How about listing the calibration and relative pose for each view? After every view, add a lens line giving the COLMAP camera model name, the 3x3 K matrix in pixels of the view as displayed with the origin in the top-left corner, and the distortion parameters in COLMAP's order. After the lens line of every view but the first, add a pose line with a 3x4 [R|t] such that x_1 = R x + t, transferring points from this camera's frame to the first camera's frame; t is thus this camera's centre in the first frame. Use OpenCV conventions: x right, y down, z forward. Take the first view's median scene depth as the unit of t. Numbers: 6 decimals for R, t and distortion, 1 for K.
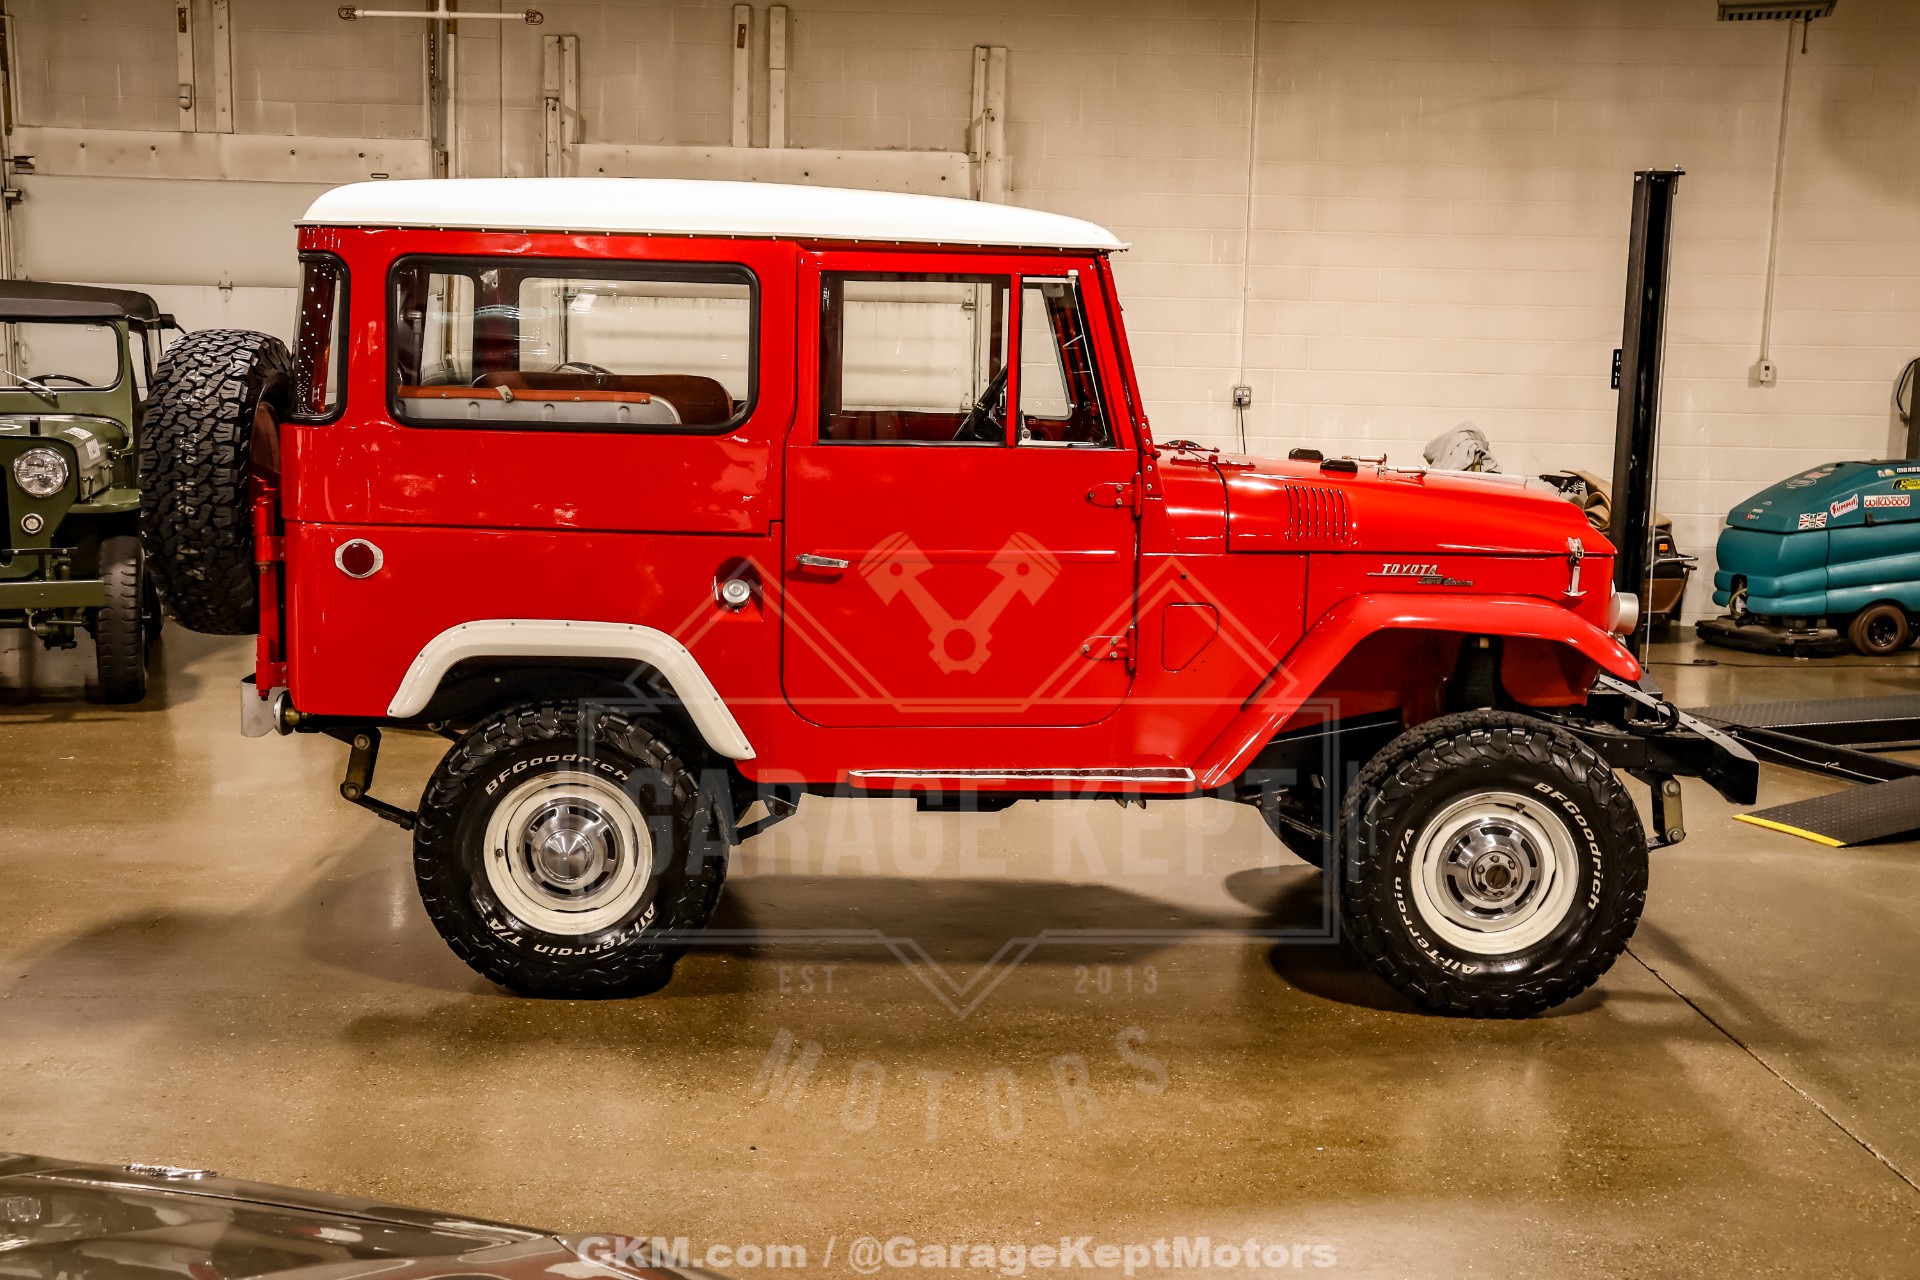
lens RADIAL K [[2255.7, 0, 999.9], [0, 2255.7, 639.8], [0, 0, 1]] dist [-0.026873, 0.272951]
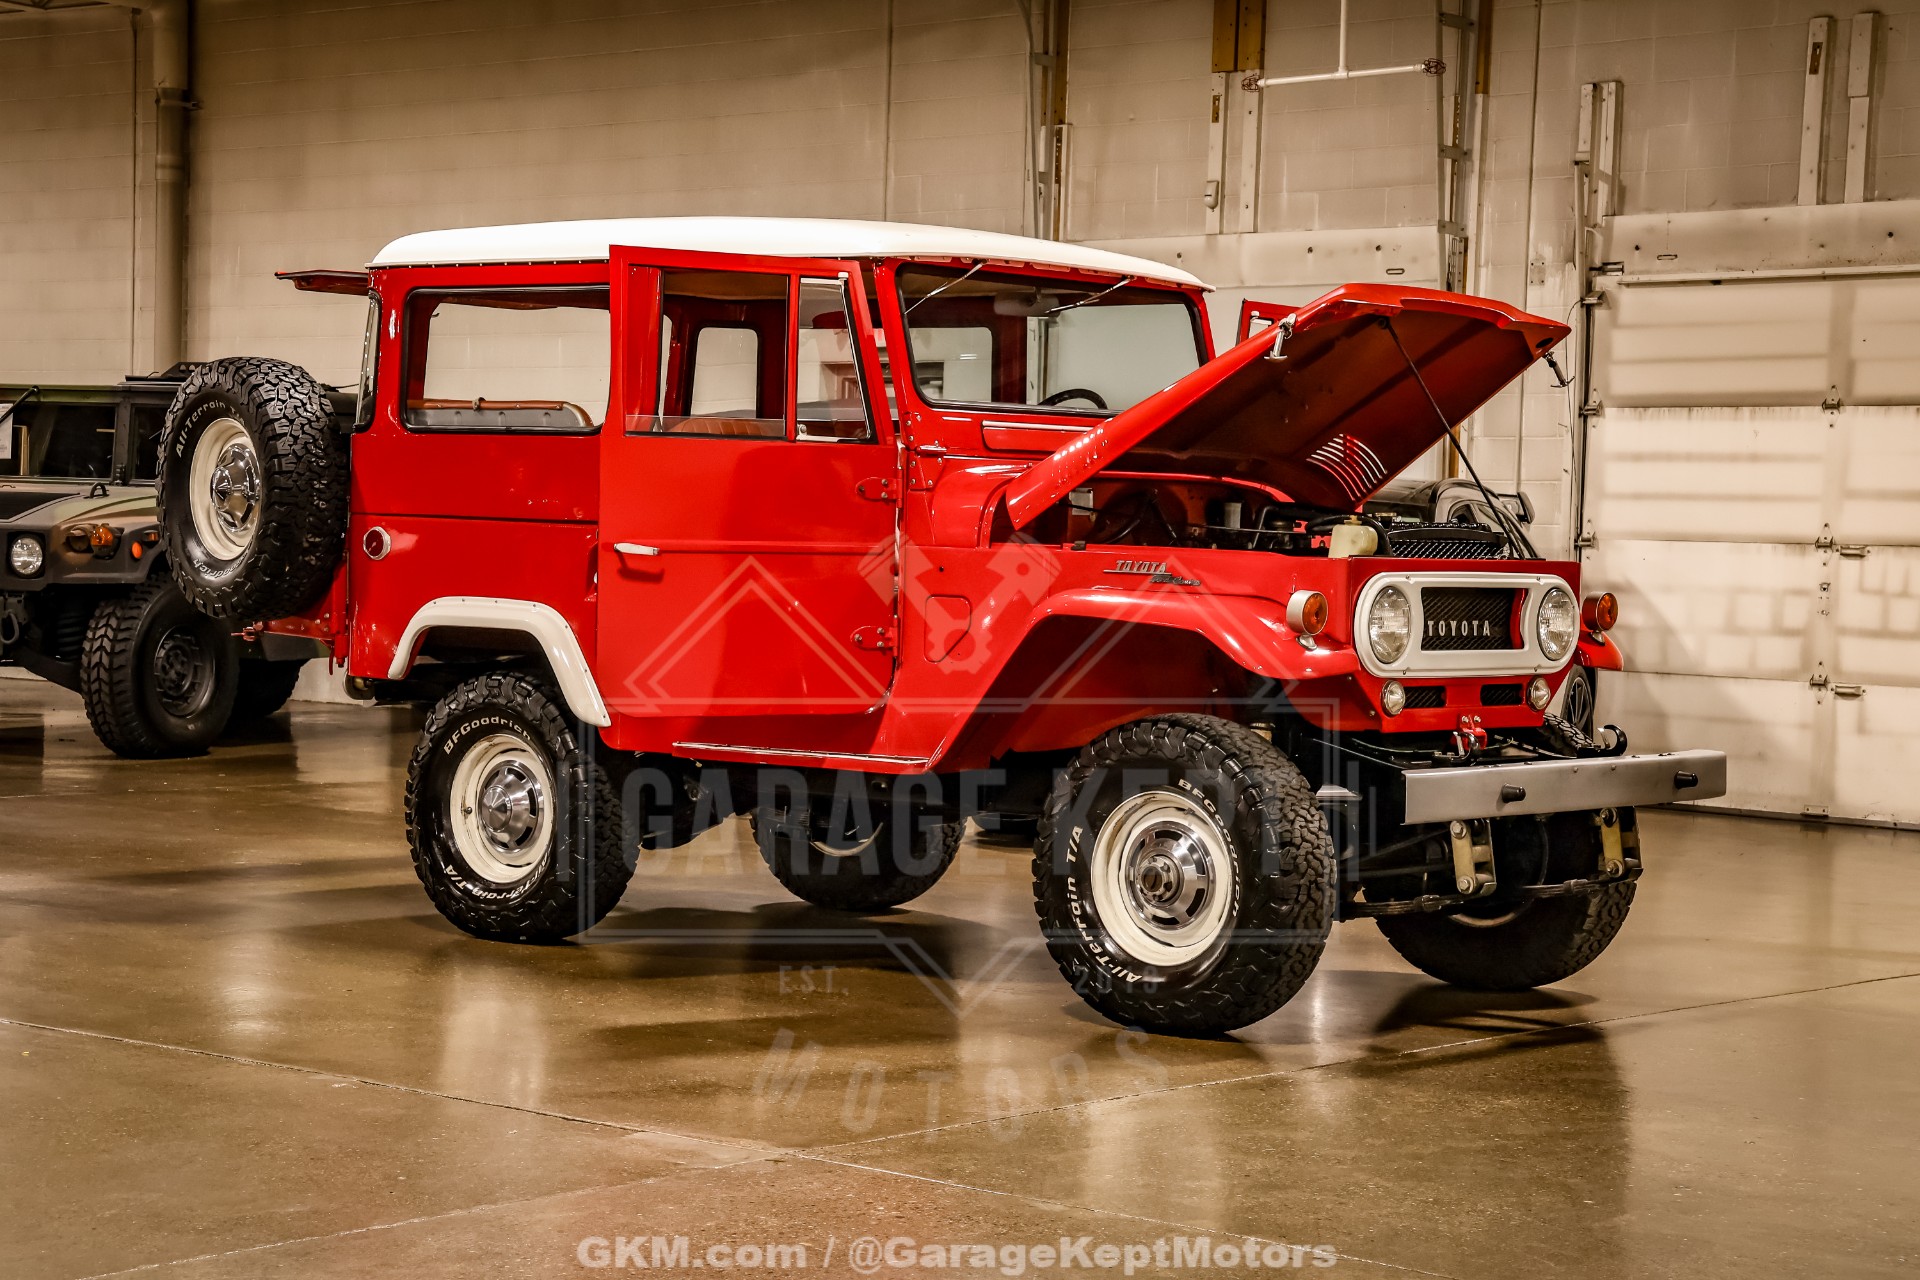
lens RADIAL K [[3763.0, 0, 956.1], [0, 3763.0, 649.9], [0, 0, 1]] dist [0.248509, 0.665138]
pose [[0.741703, 0.016724, -0.670520, 1.223473], [-0.100641, 0.991146, -0.086603, 0.154372], [0.663135, 0.131715, 0.736820, -0.248189]]
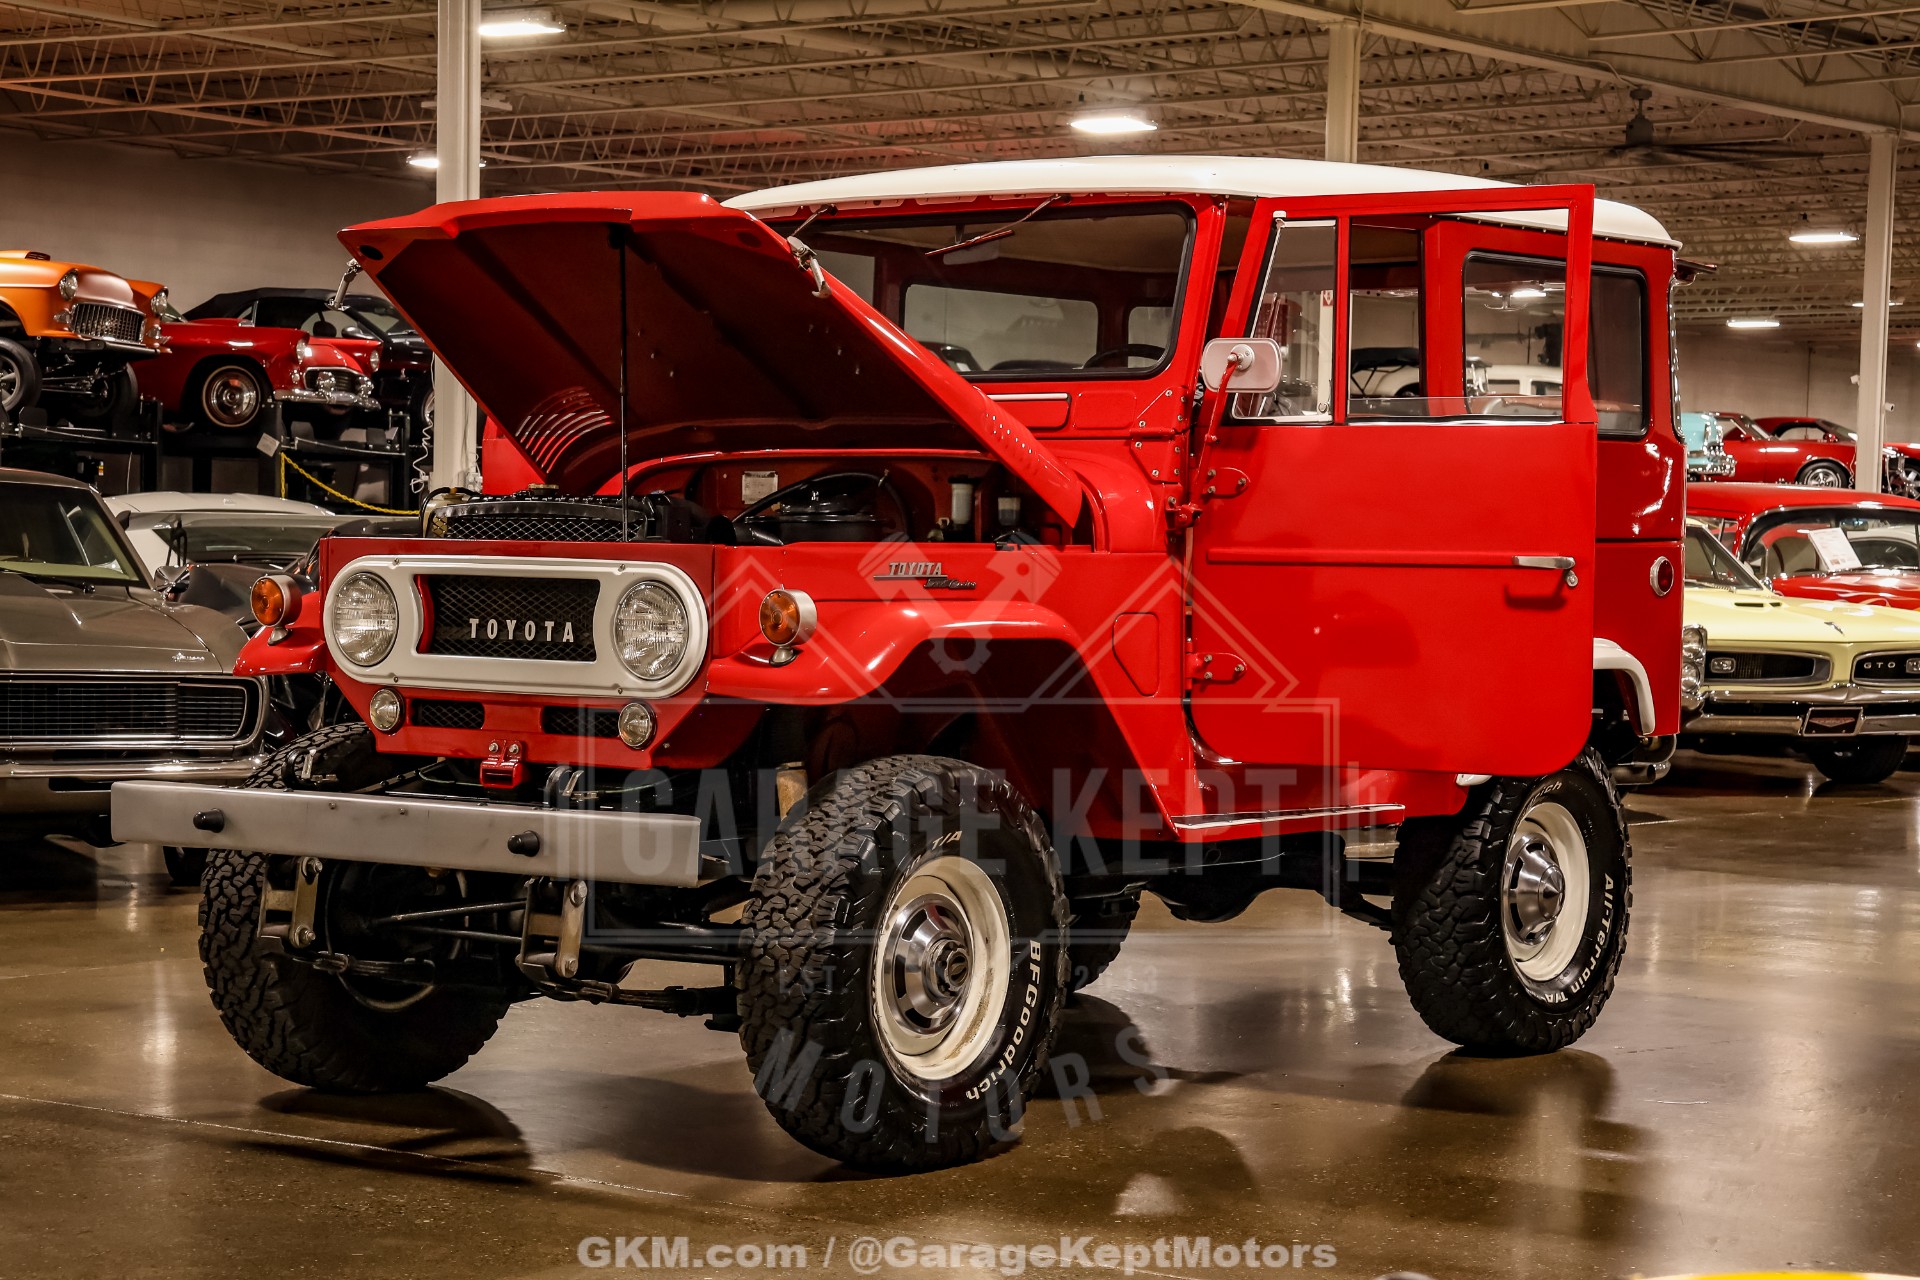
lens RADIAL K [[4013.8, 0, 954.1], [0, 4013.8, 639.4], [0, 0, 1]] dist [0.291334, 0.619171]
pose [[-0.647175, -0.017389, -0.762143, 1.221910], [-0.138545, 0.985774, 0.095155, -0.169662], [0.749647, 0.167173, -0.640377, 2.114577]]
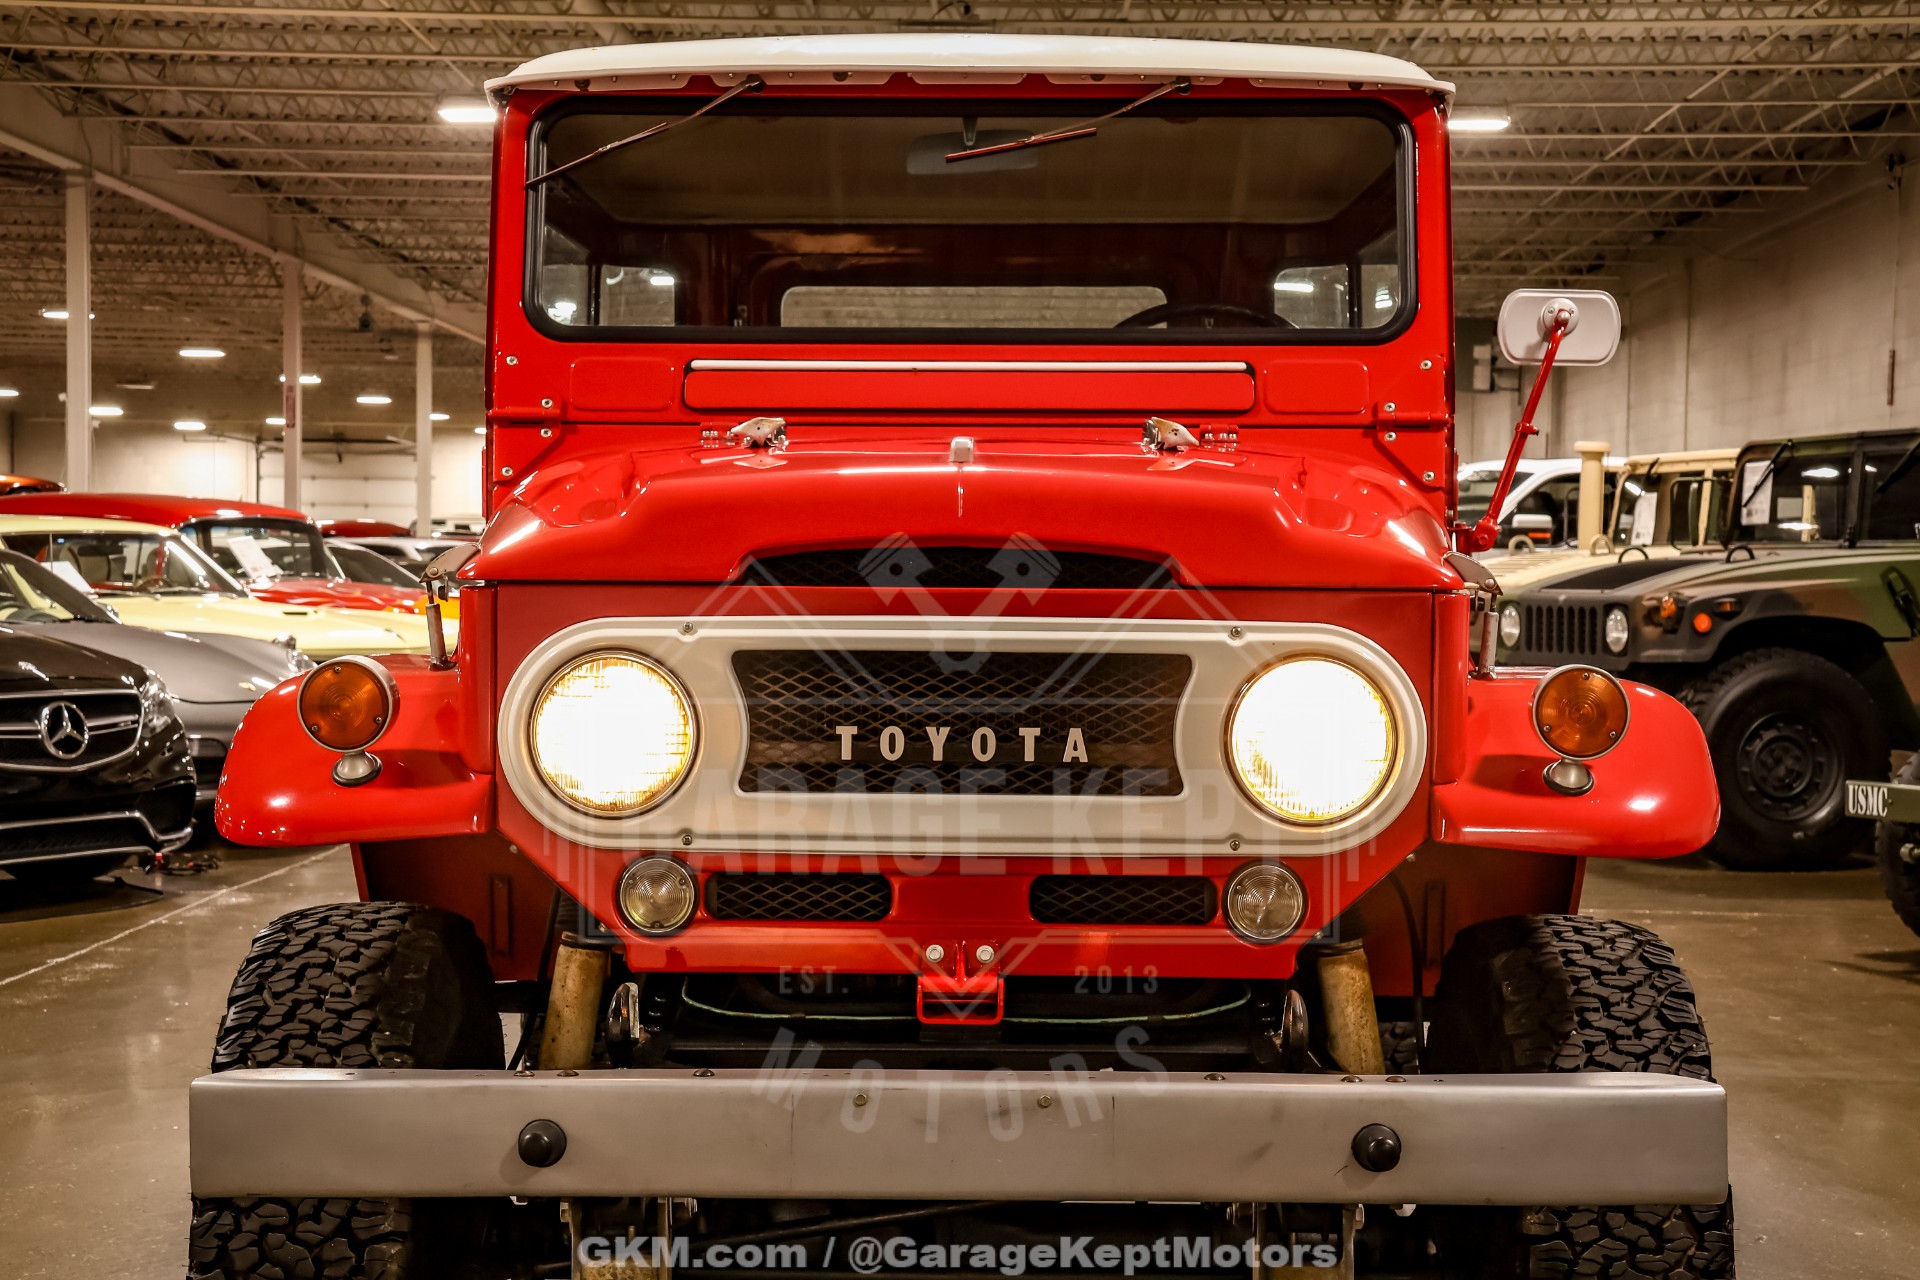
lens RADIAL K [[3191.2, 0, 962.2], [0, 3191.2, 639.4], [0, 0, 1]] dist [0.188620, 0.122558]
pose [[-0.050776, -0.003436, -0.998704, 0.894068], [-0.146644, 0.989181, 0.004052, -0.044431], [0.987885, 0.146660, -0.050730, 1.152945]]
